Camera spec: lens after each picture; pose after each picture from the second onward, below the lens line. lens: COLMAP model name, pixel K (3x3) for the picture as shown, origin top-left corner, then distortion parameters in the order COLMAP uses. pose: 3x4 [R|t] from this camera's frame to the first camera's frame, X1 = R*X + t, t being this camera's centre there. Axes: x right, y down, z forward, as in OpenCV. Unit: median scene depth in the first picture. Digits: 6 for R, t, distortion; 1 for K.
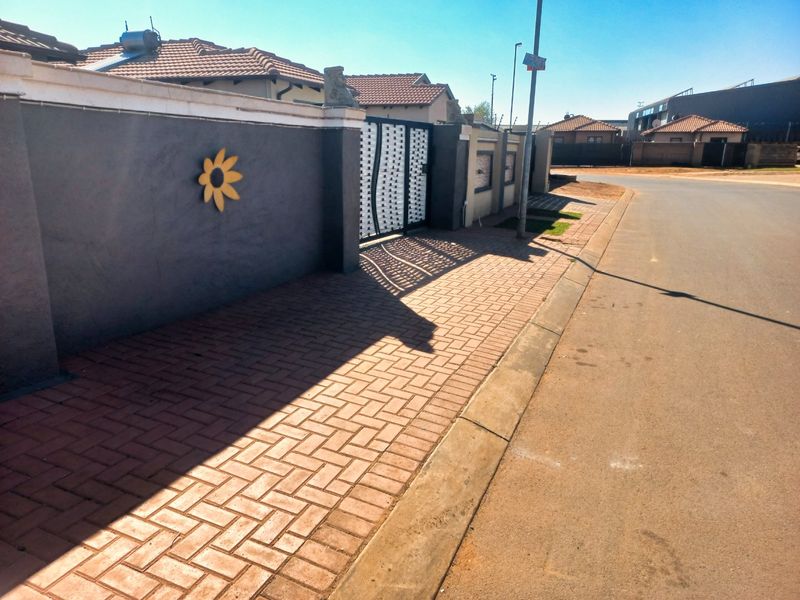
lens RADIAL K [[566.9, 0, 400.0], [0, 566.9, 300.0], [0, 0, 1]] dist [0.043706, -0.002079]
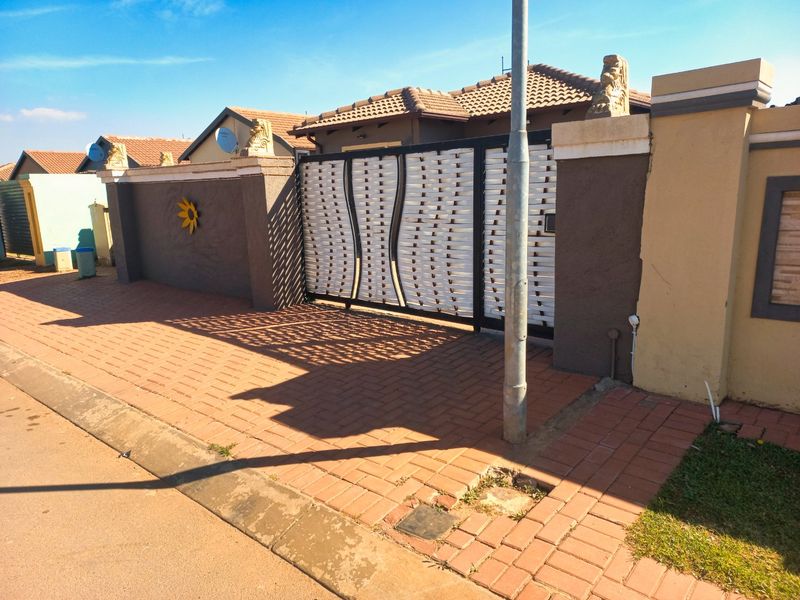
lens RADIAL K [[566.9, 0, 400.0], [0, 566.9, 300.0], [0, 0, 1]] dist [0.043706, -0.002079]
pose [[-0.310461, 0.175409, -0.934262, 0.684855], [-0.219480, 0.943044, 0.249993, -0.328777], [0.924901, 0.282665, -0.254280, 1.279086]]
